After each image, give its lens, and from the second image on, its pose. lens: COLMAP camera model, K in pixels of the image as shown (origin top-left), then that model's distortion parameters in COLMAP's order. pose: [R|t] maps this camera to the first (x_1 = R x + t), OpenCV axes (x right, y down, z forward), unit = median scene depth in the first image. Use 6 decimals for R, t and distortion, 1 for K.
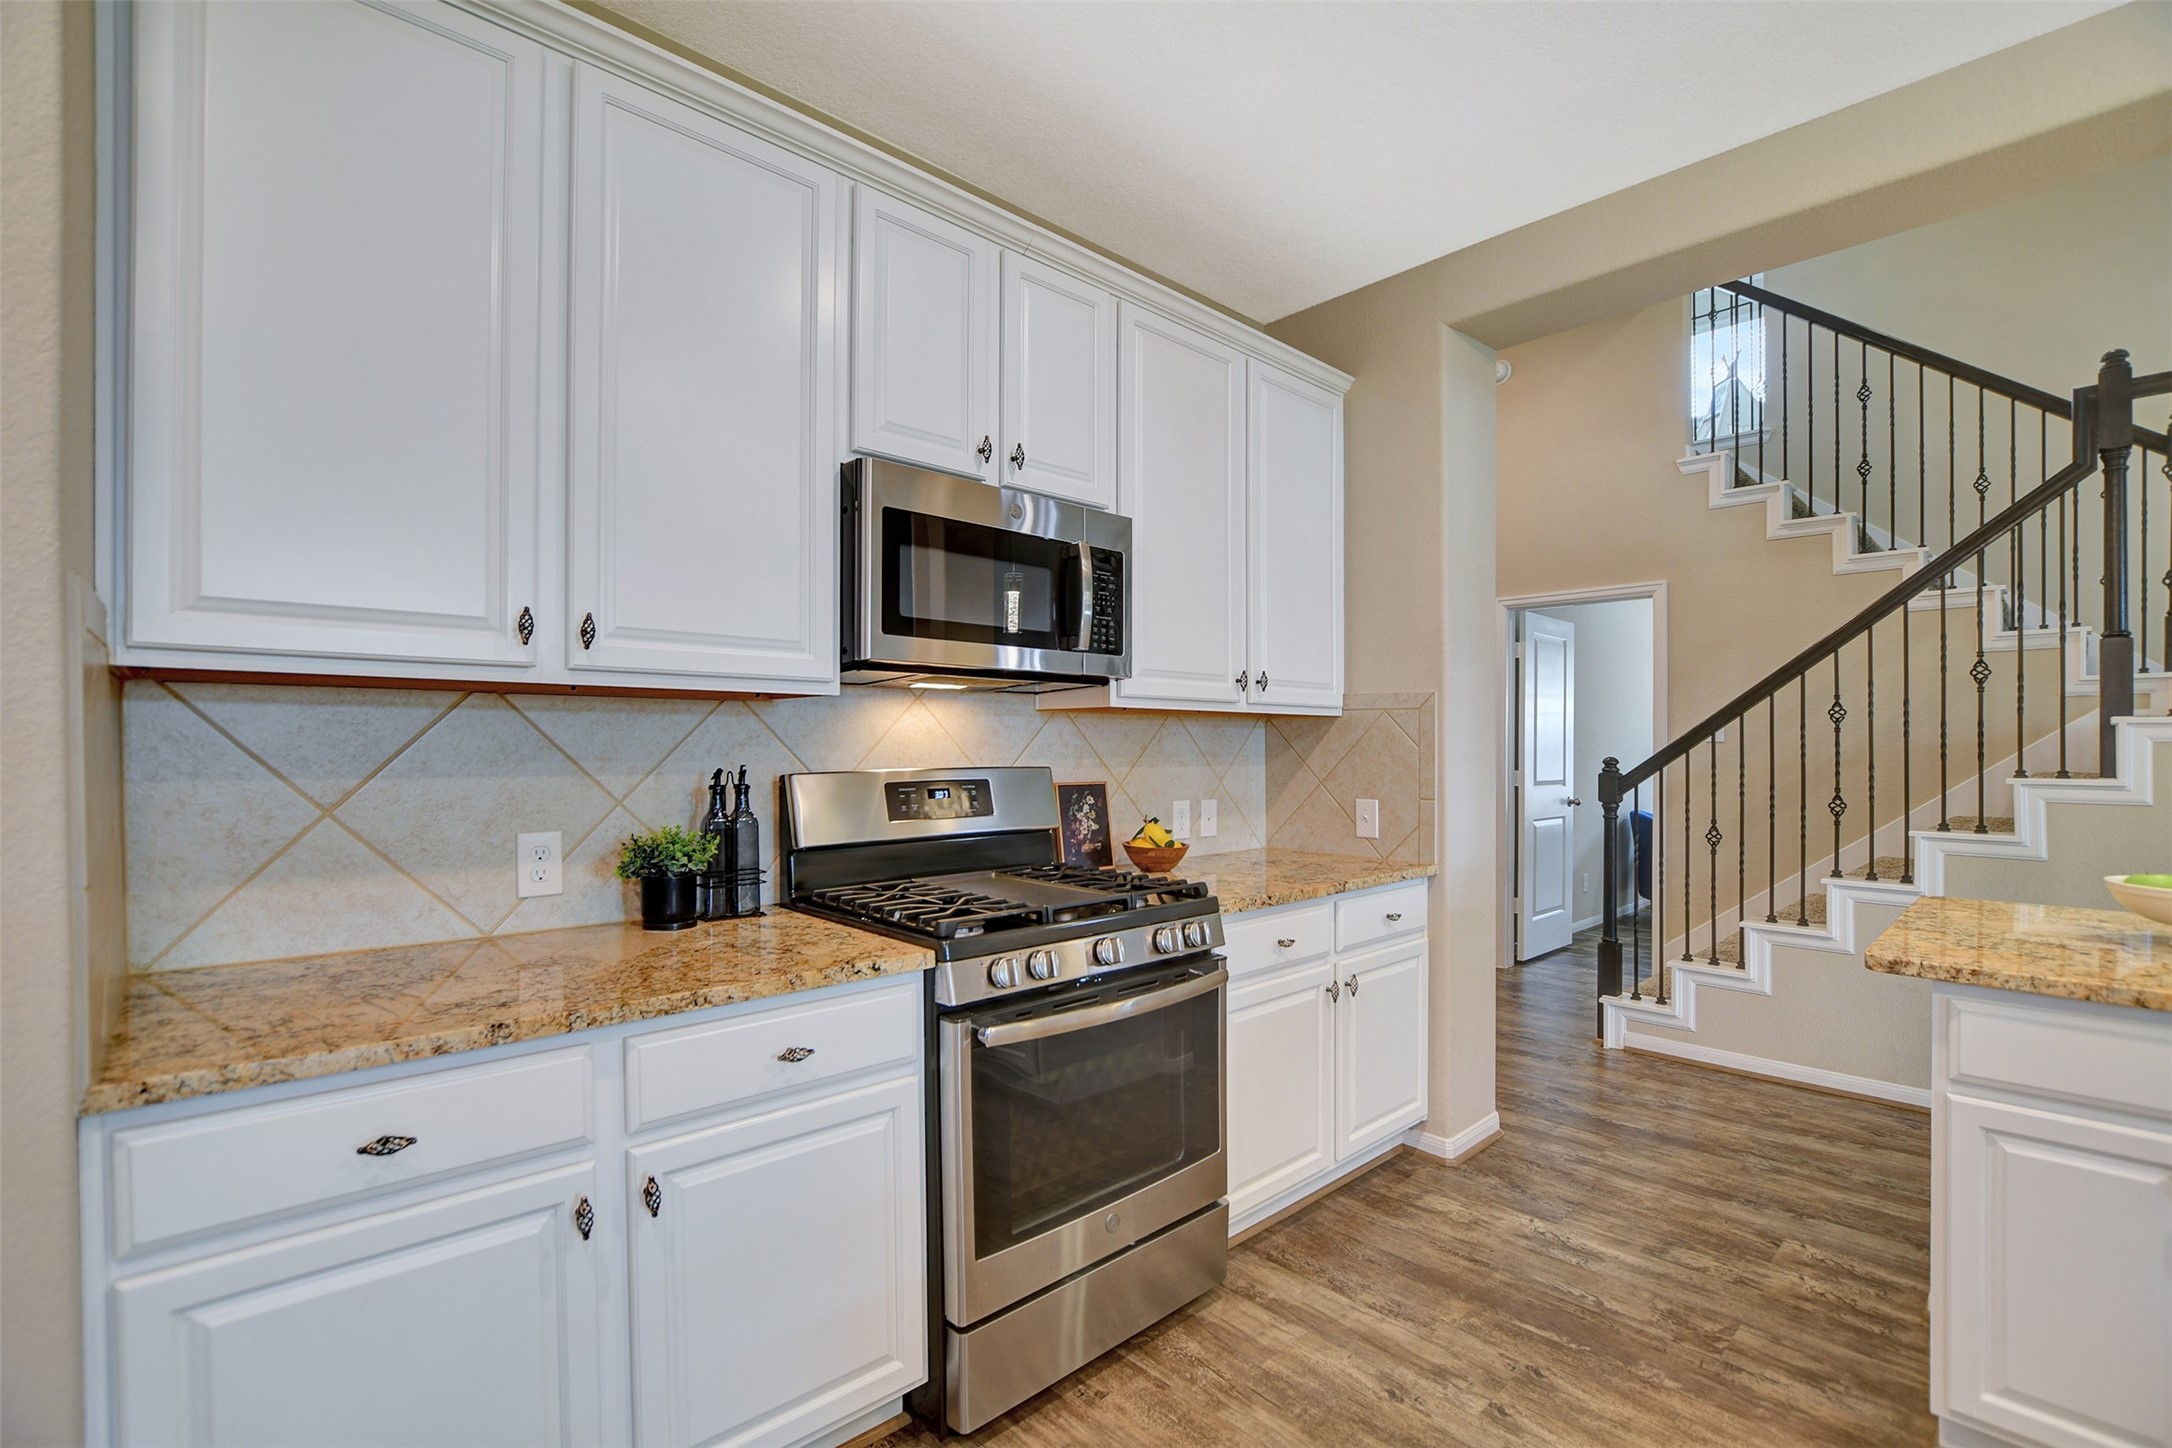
lens RADIAL K [[981.2, 0, 1086.0], [0, 981.2, 724.0], [0, 0, 1]] dist [-0.023035, 0.000106]
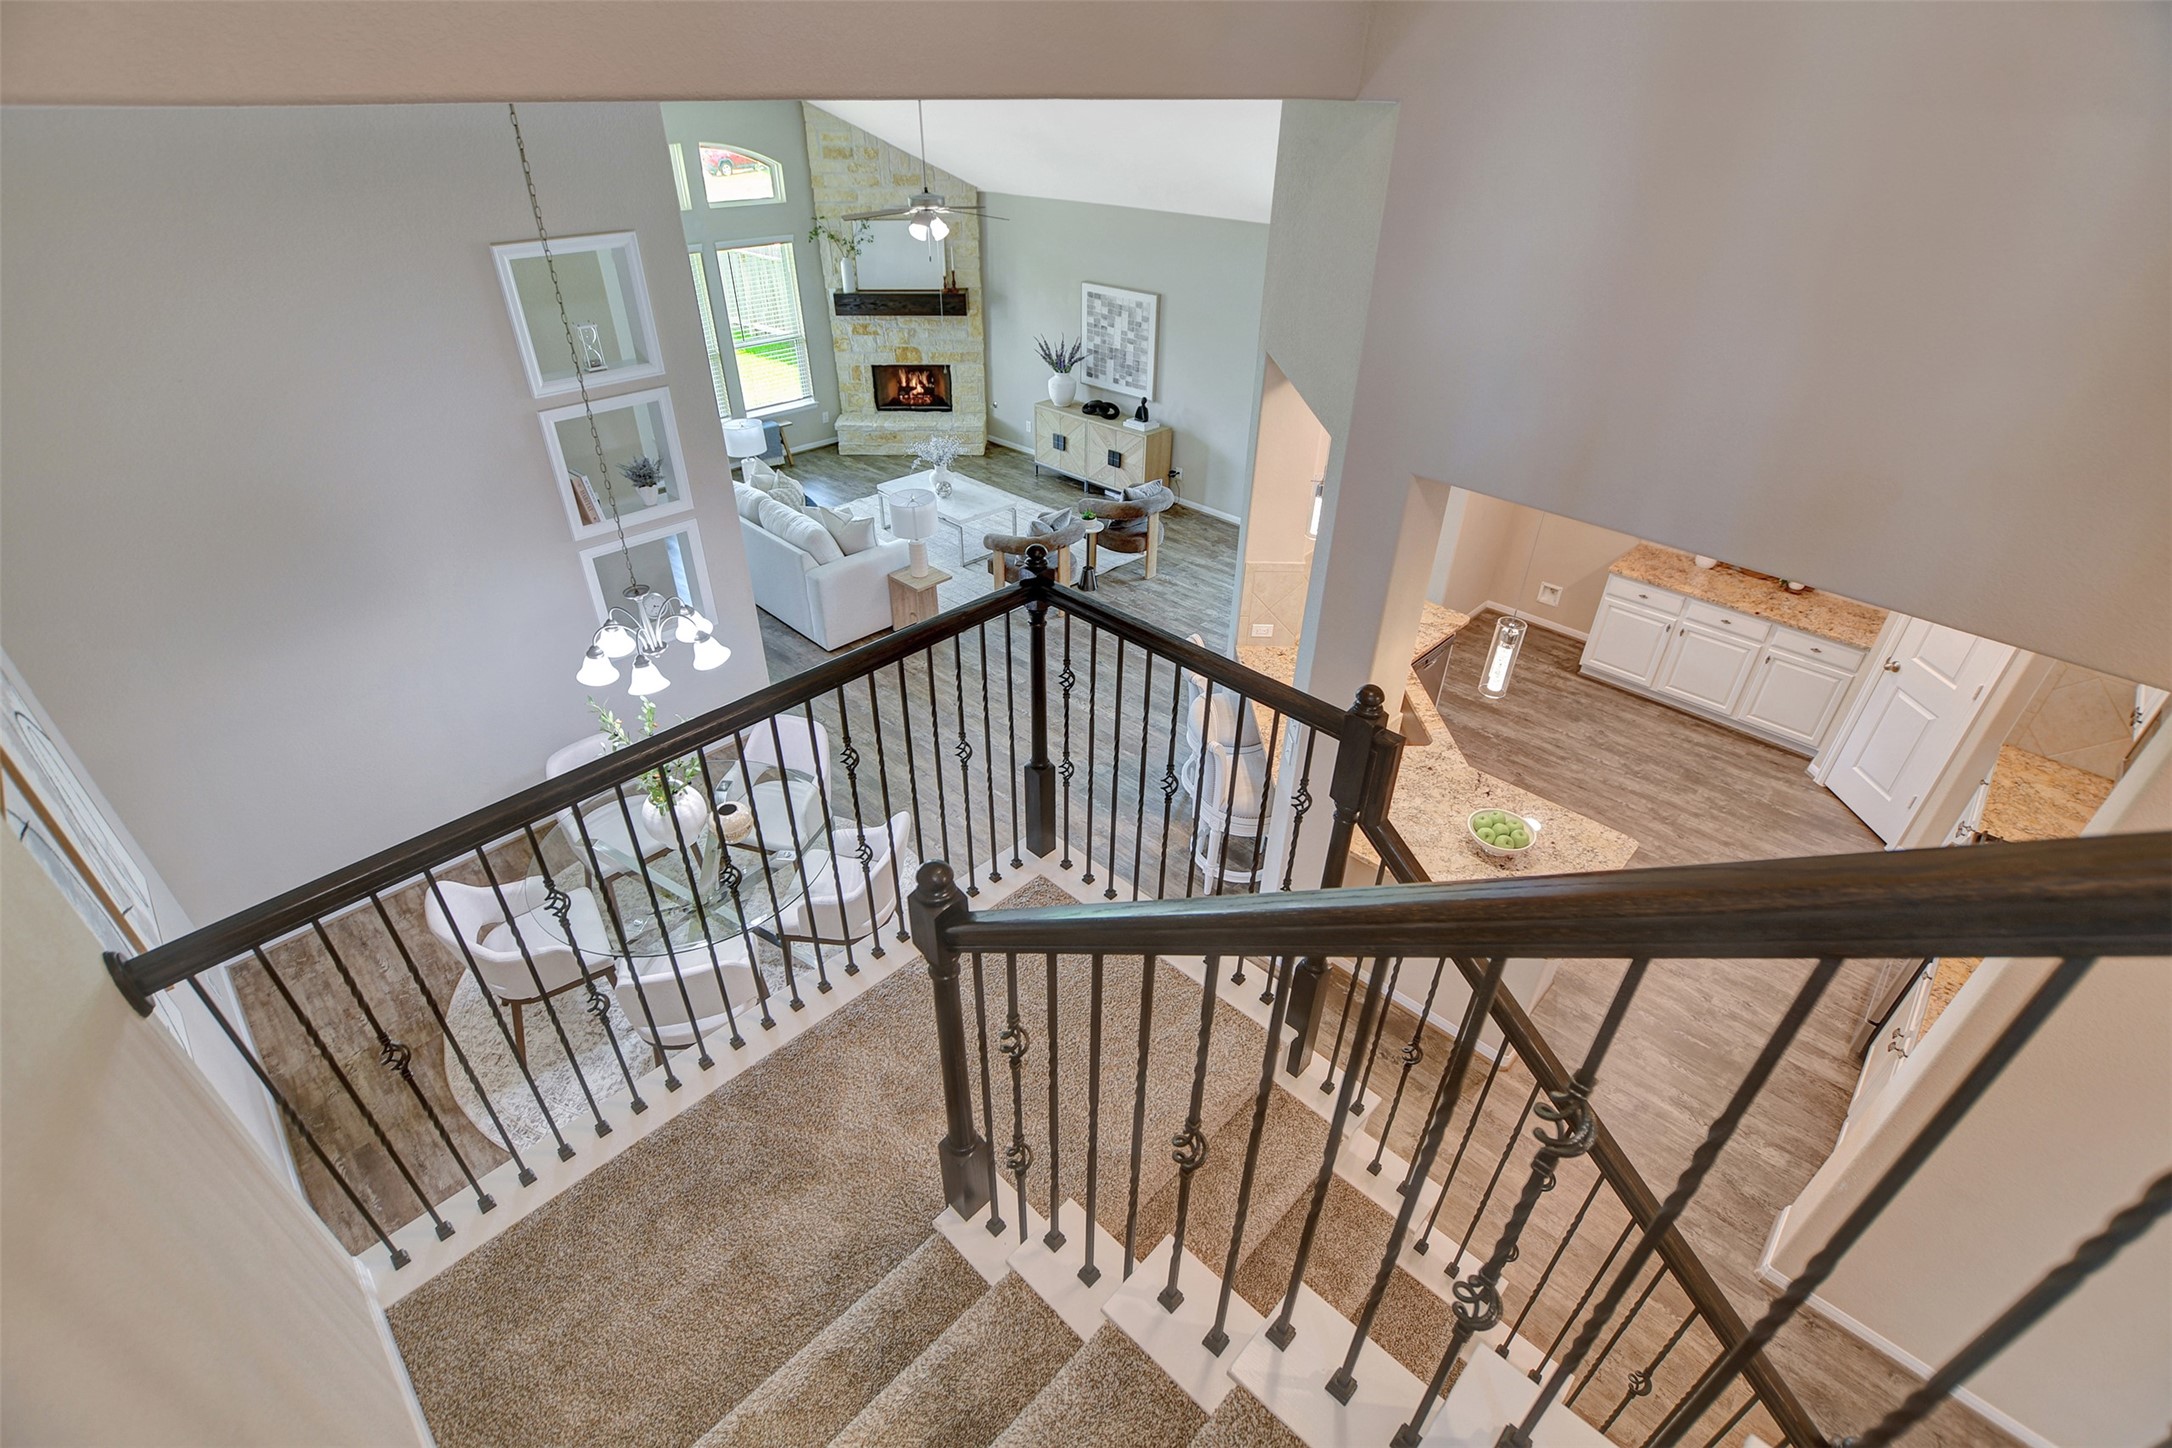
lens RADIAL K [[965.6, 0, 1090.8], [0, 965.6, 737.2], [0, 0, 1]] dist [-0.024271, -0.000170]
pose [[-0.999022, 0.009487, -0.043177, 2.085594], [-0.015579, 0.838486, 0.544700, -1.189625], [0.041371, 0.544840, -0.837519, 2.574120]]
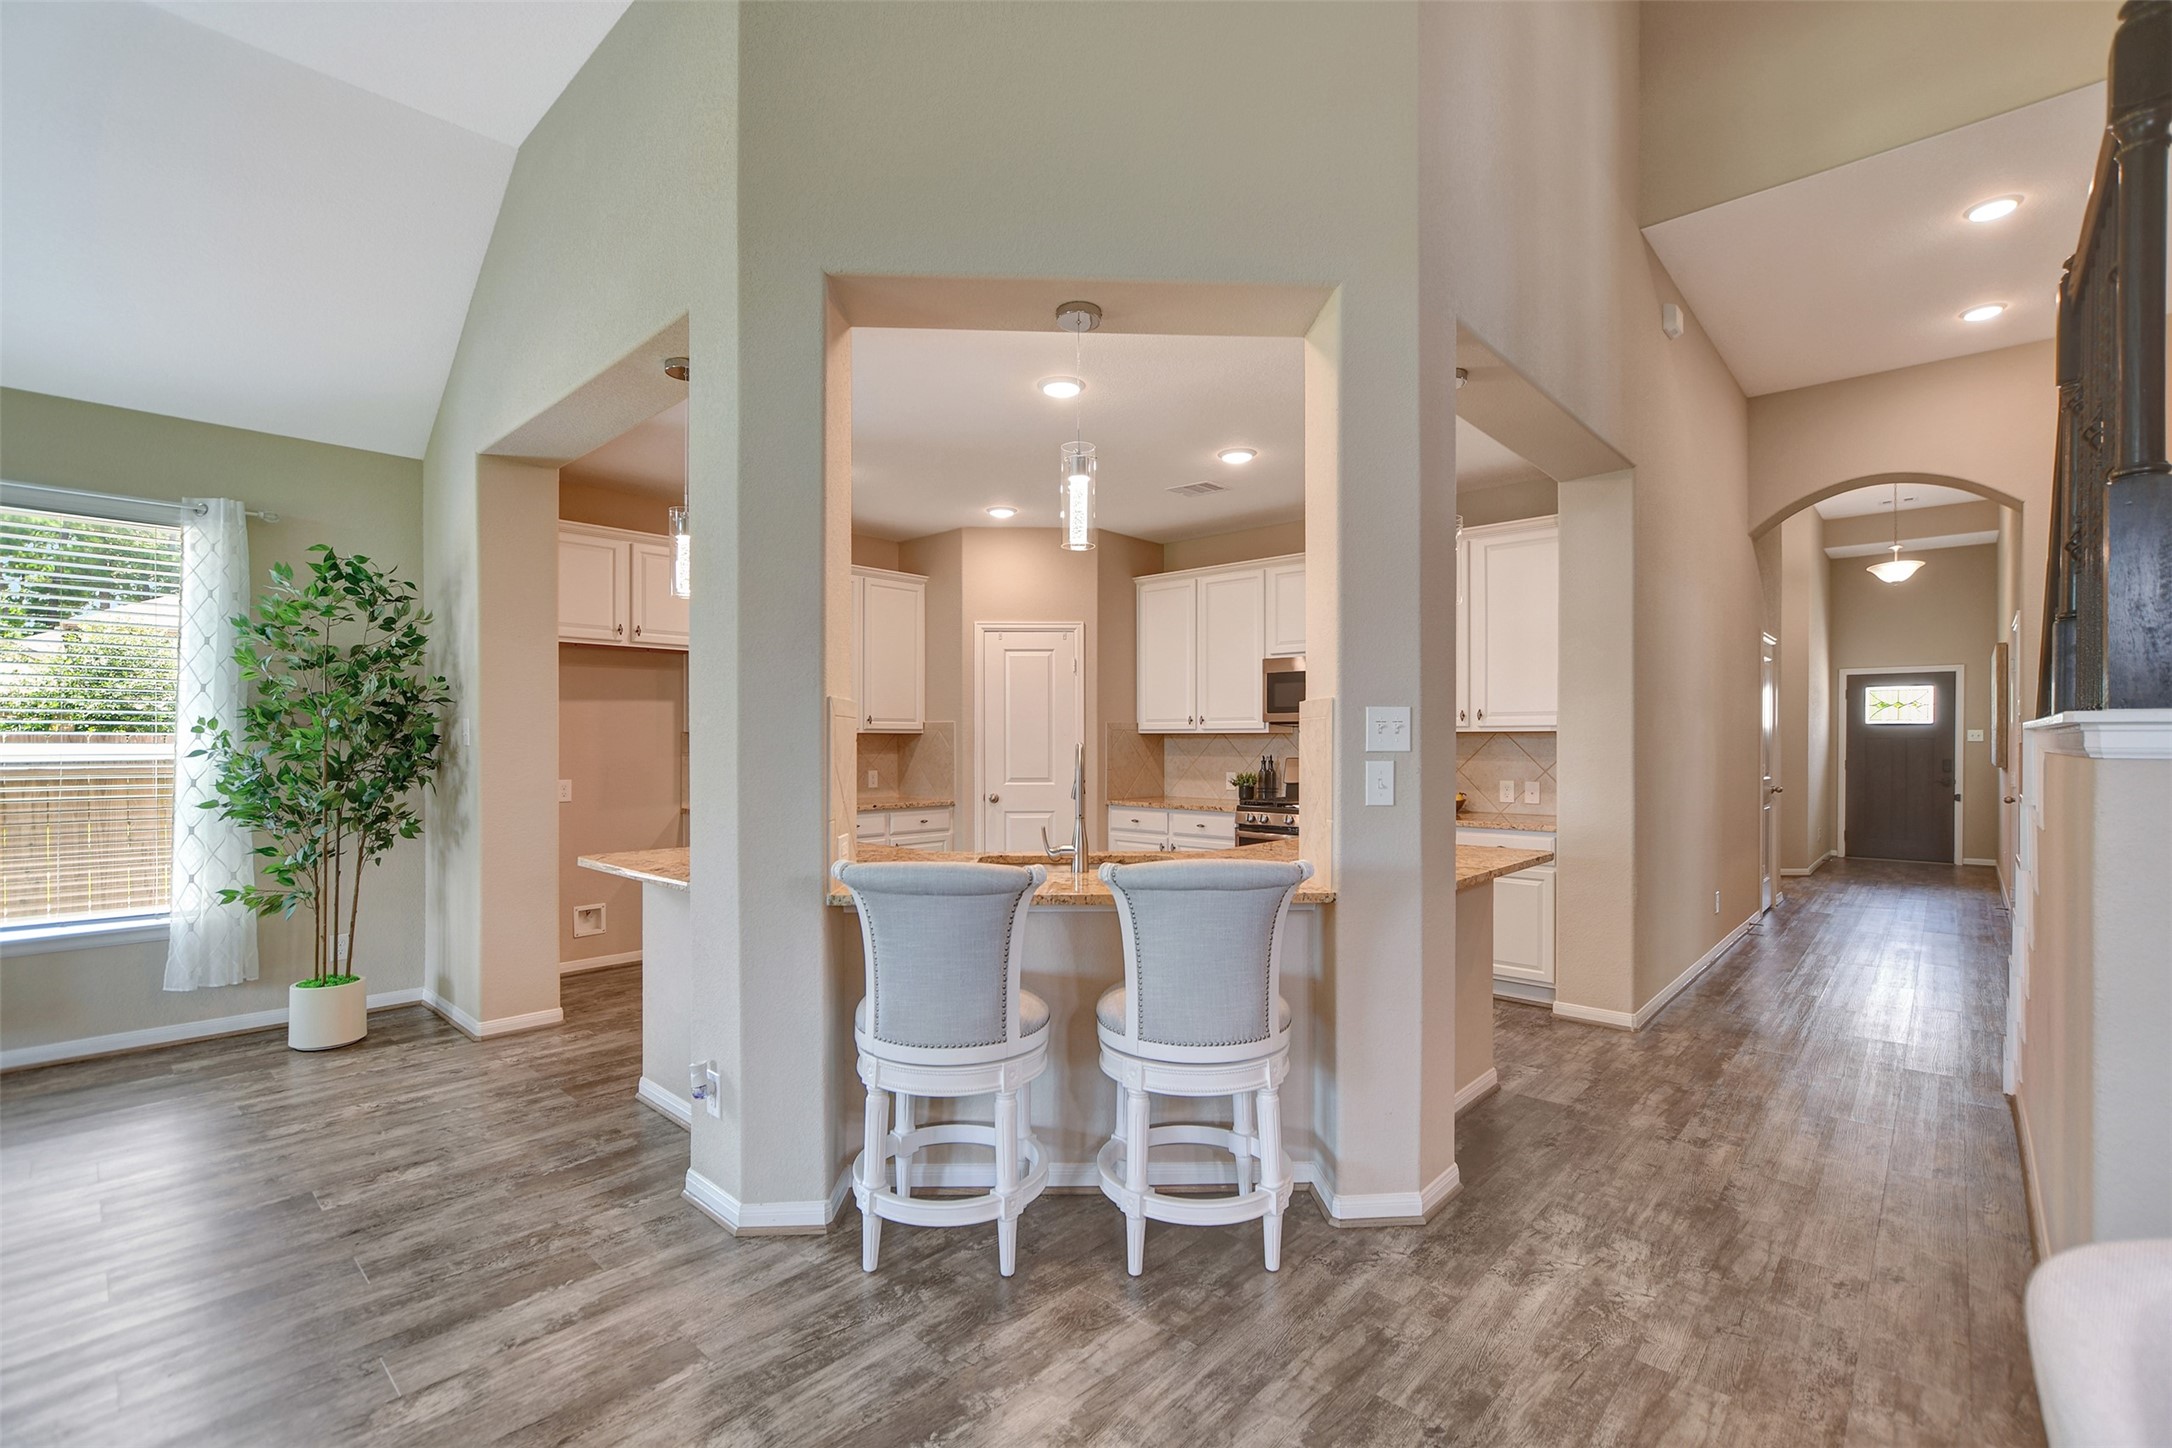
lens RADIAL K [[958.1, 0, 1078.3], [0, 958.1, 734.3], [0, 0, 1]] dist [-0.002054, -0.000279]
pose [[0.057773, -0.009187, -0.998287, 2.869602], [0.023483, 0.999693, -0.007841, -0.015244], [0.998054, -0.022989, 0.057971, 0.223991]]
